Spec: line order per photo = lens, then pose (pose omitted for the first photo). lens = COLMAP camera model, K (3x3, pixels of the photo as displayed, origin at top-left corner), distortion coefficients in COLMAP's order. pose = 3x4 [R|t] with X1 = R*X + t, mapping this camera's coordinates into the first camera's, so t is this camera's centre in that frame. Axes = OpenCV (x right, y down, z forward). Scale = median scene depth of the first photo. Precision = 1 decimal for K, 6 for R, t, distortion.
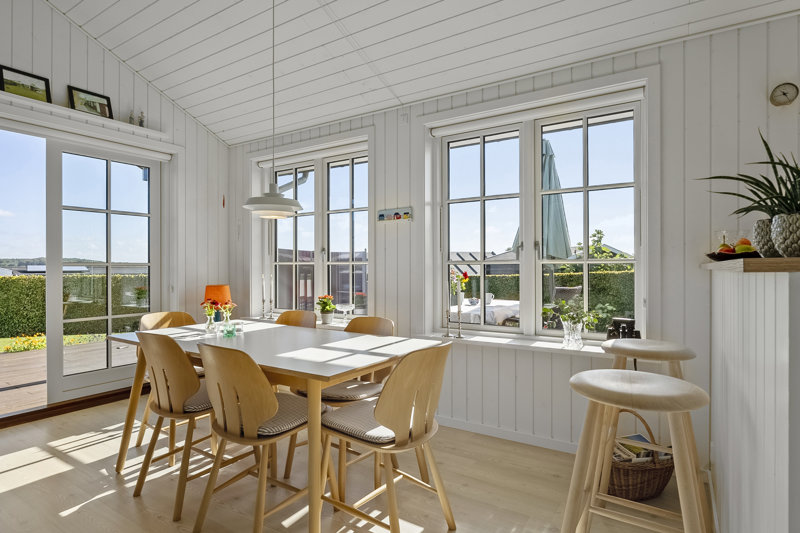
lens RADIAL K [[437.8, 0, 400.0], [0, 437.8, 266.5], [0, 0, 1]] dist [0.018503, -0.015138]
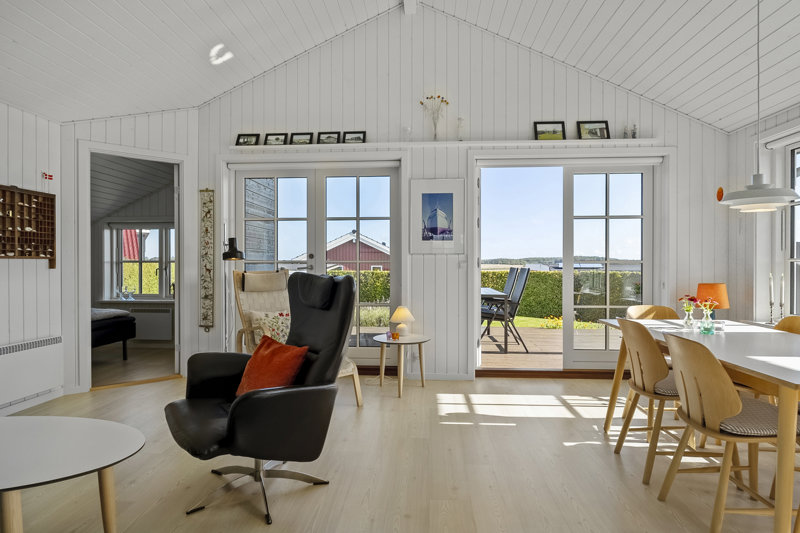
lens RADIAL K [[461.8, 0, 400.0], [0, 461.8, 266.5], [0, 0, 1]] dist [0.001980, 0.000479]
pose [[0.497891, 0.004919, -0.867226, 0.163320], [-0.002375, 0.999988, 0.004309, 0.003840], [0.867236, -0.000086, 0.497897, -0.118148]]
